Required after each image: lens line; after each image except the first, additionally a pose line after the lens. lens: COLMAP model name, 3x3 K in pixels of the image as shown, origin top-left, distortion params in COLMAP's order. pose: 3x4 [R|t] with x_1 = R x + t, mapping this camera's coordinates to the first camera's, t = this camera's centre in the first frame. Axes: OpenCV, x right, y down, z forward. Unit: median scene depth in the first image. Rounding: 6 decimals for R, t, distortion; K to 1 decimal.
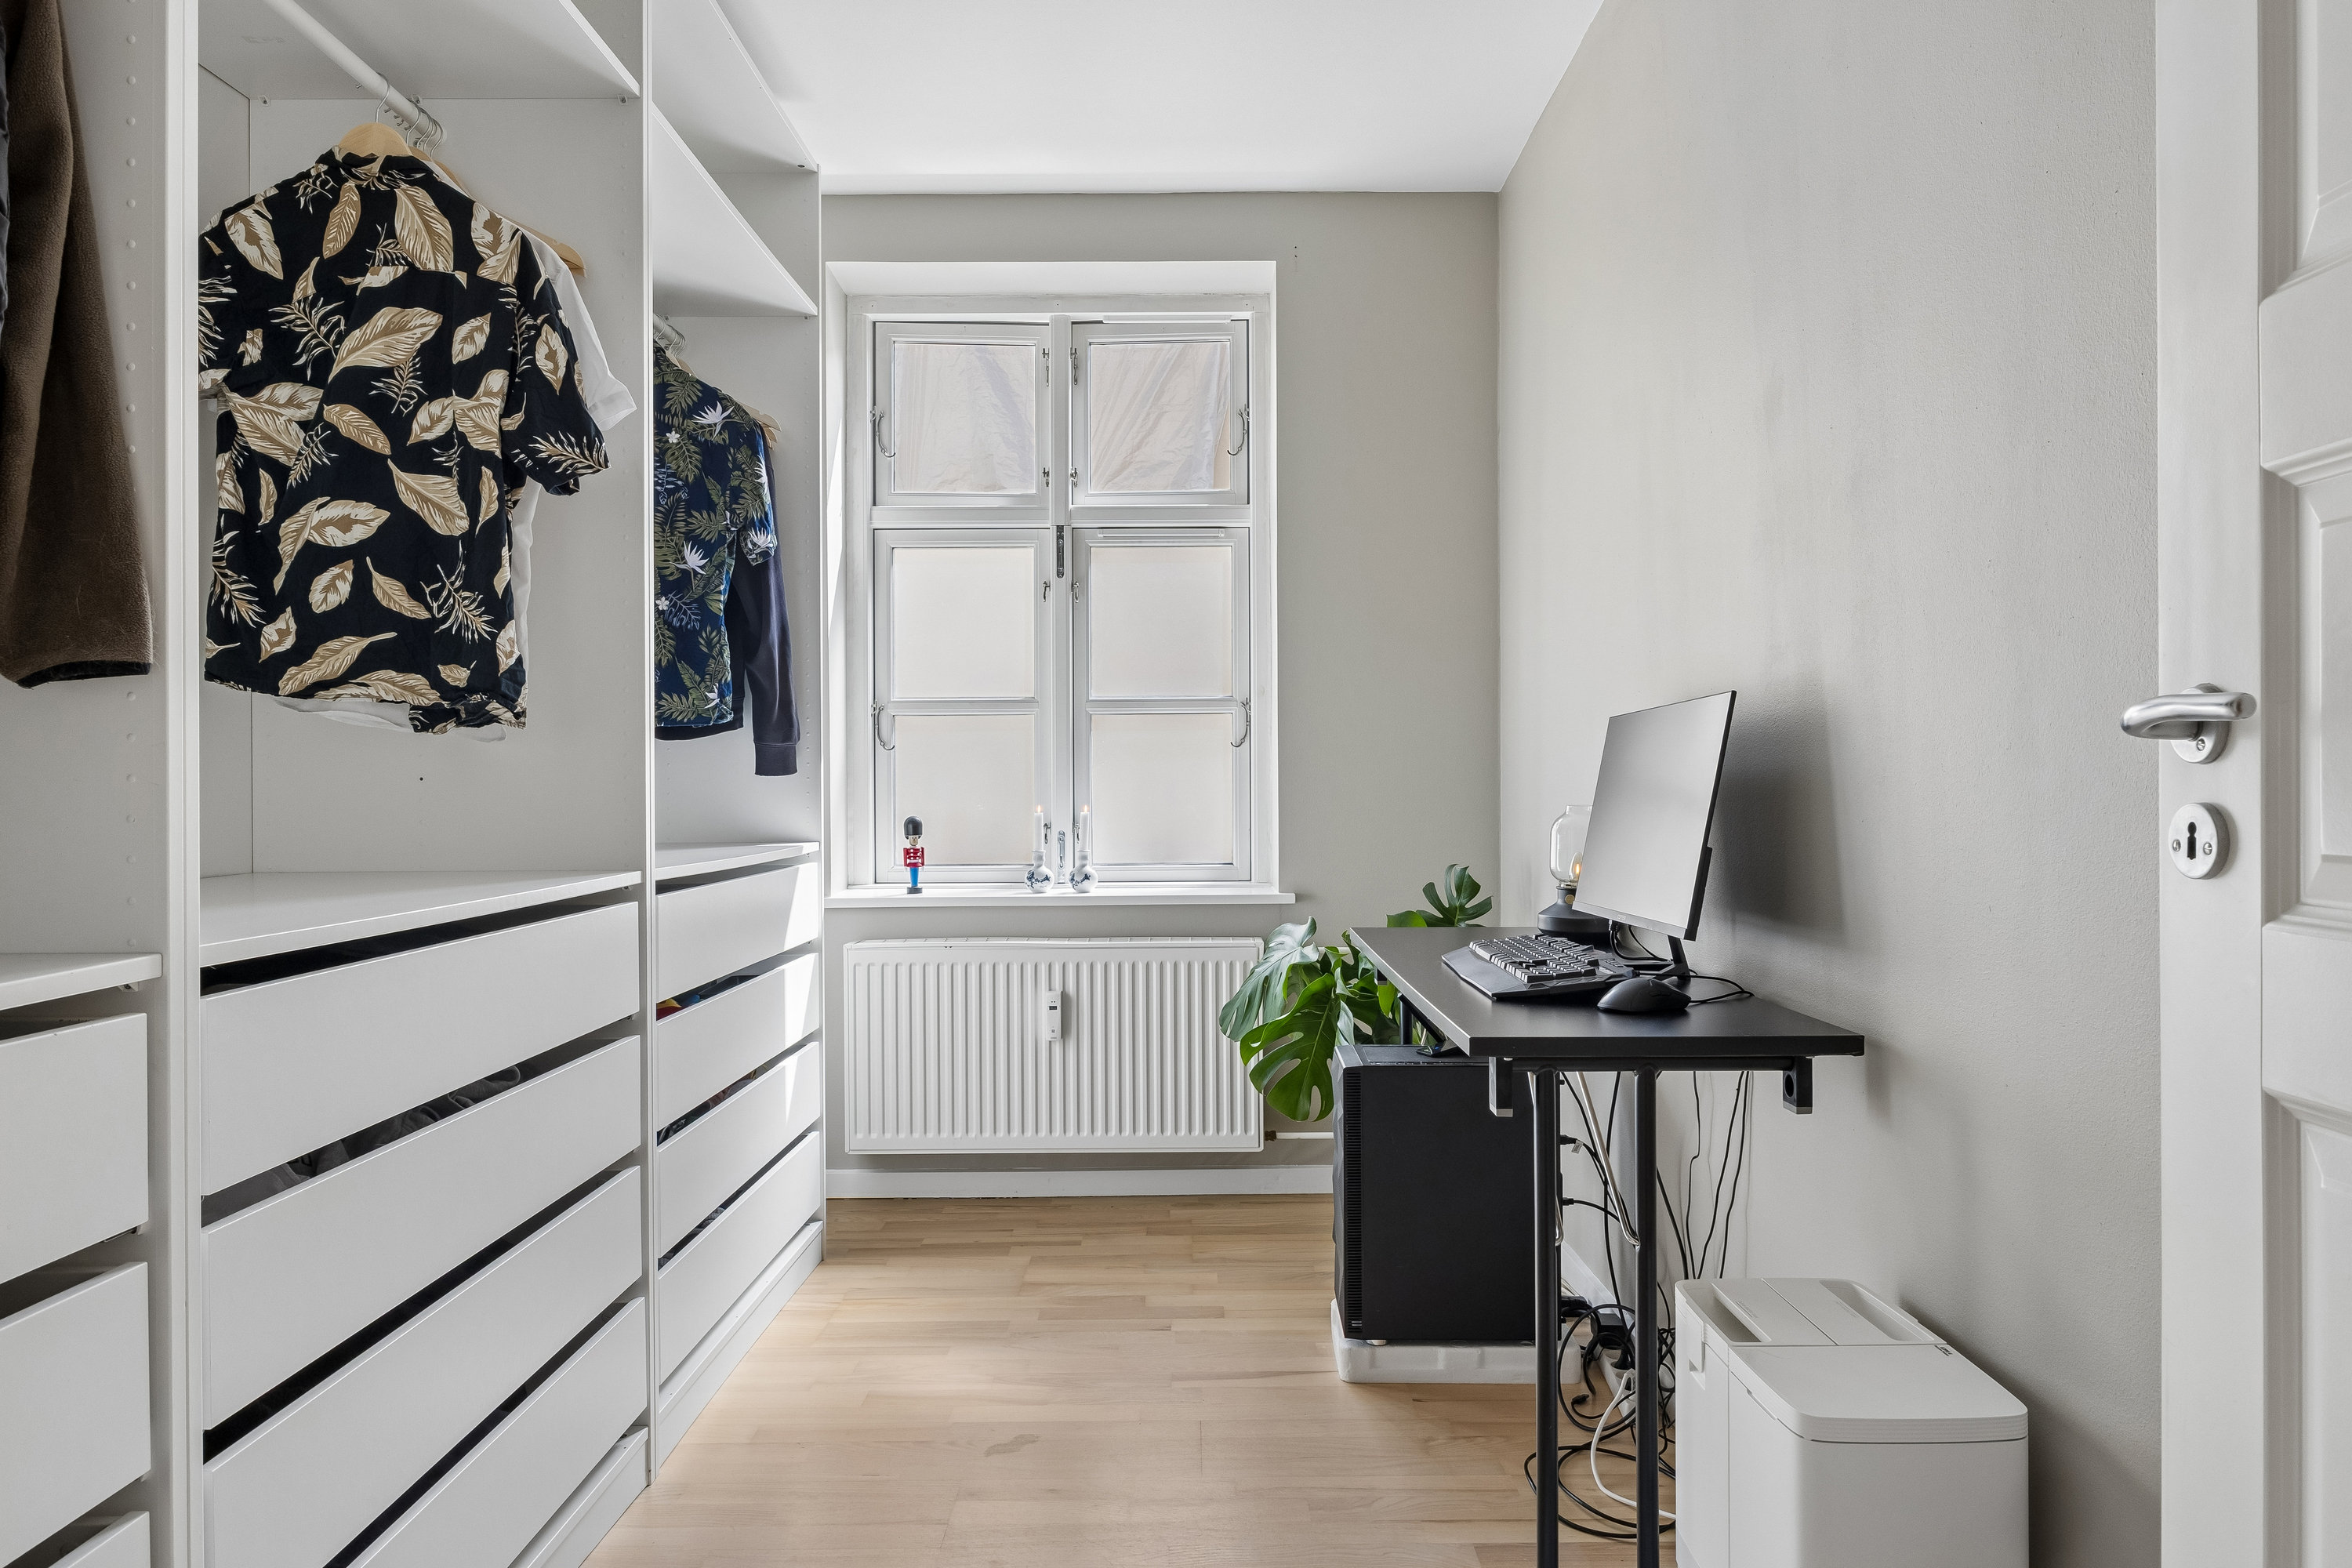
lens RADIAL K [[1423.0, 0, 1180.8], [0, 1423.0, 781.6], [0, 0, 1]] dist [-0.009941, 0.005172]
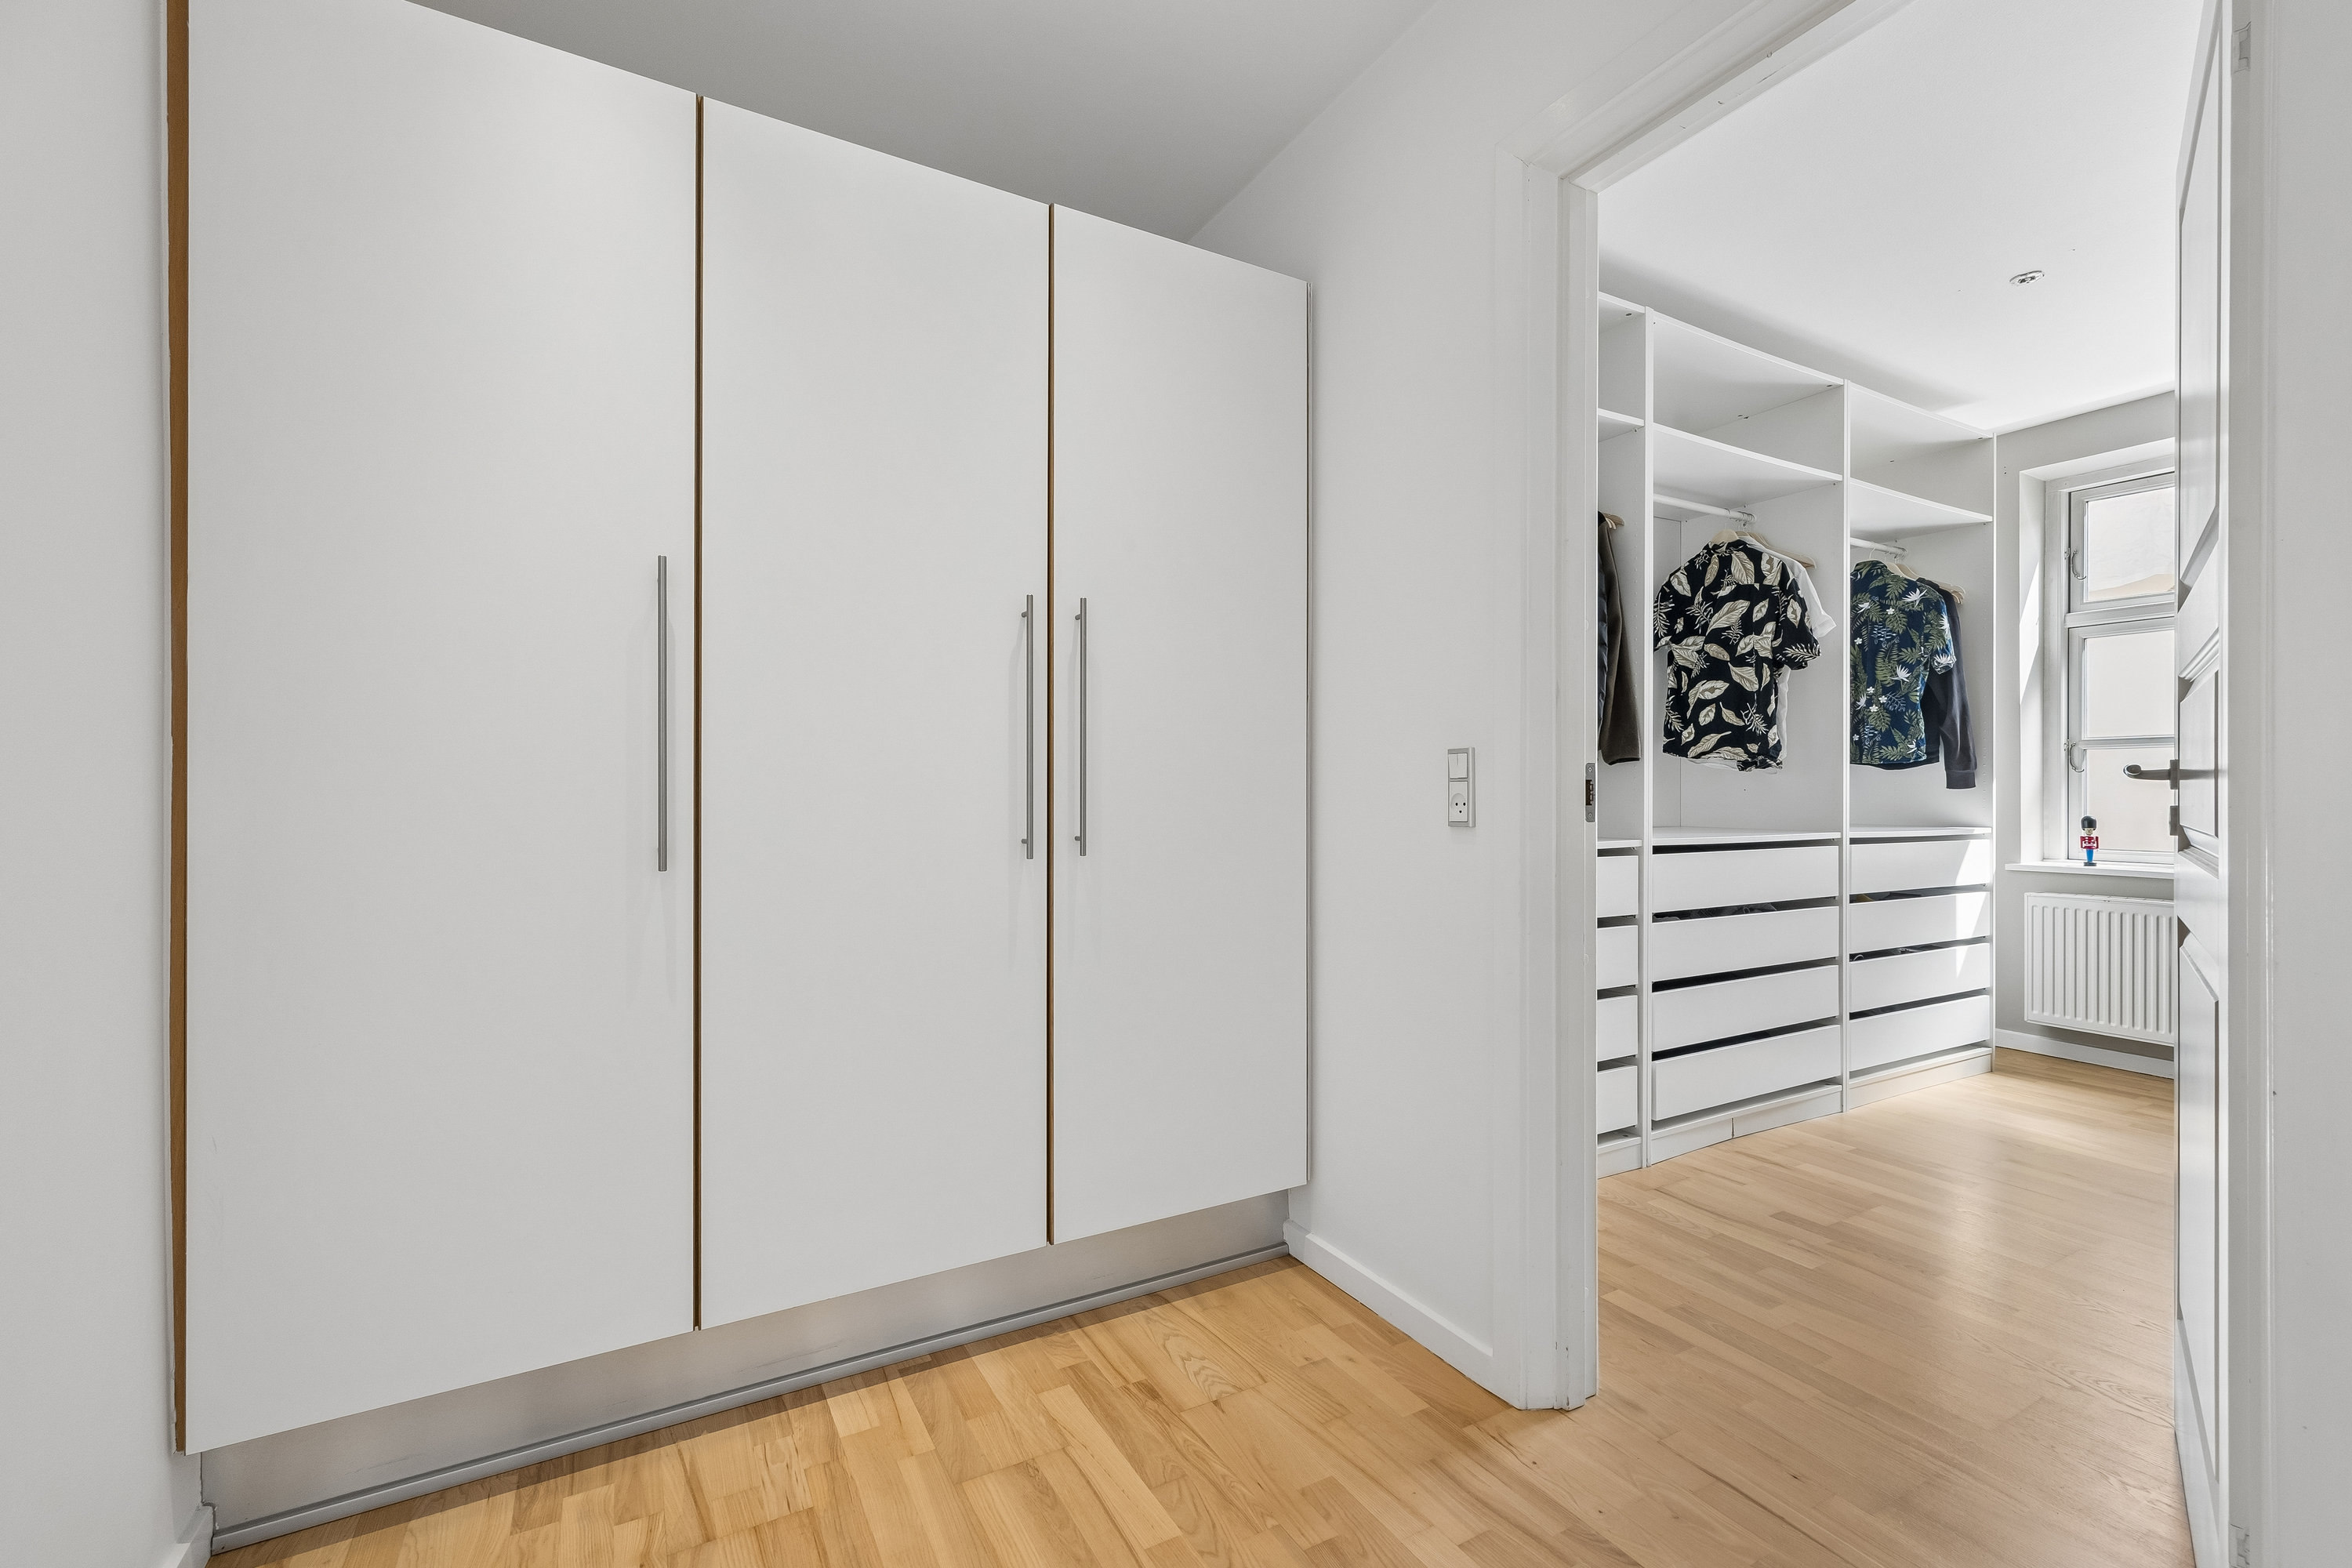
lens RADIAL K [[1040.8, 0, 1179.9], [0, 1040.8, 787.9], [0, 0, 1]] dist [-0.007782, 0.001032]
pose [[0.487070, 0.004641, -0.873351, 0.570867], [-0.006347, 0.999978, 0.001774, -0.002454], [0.873340, 0.004679, 0.487089, -0.737625]]
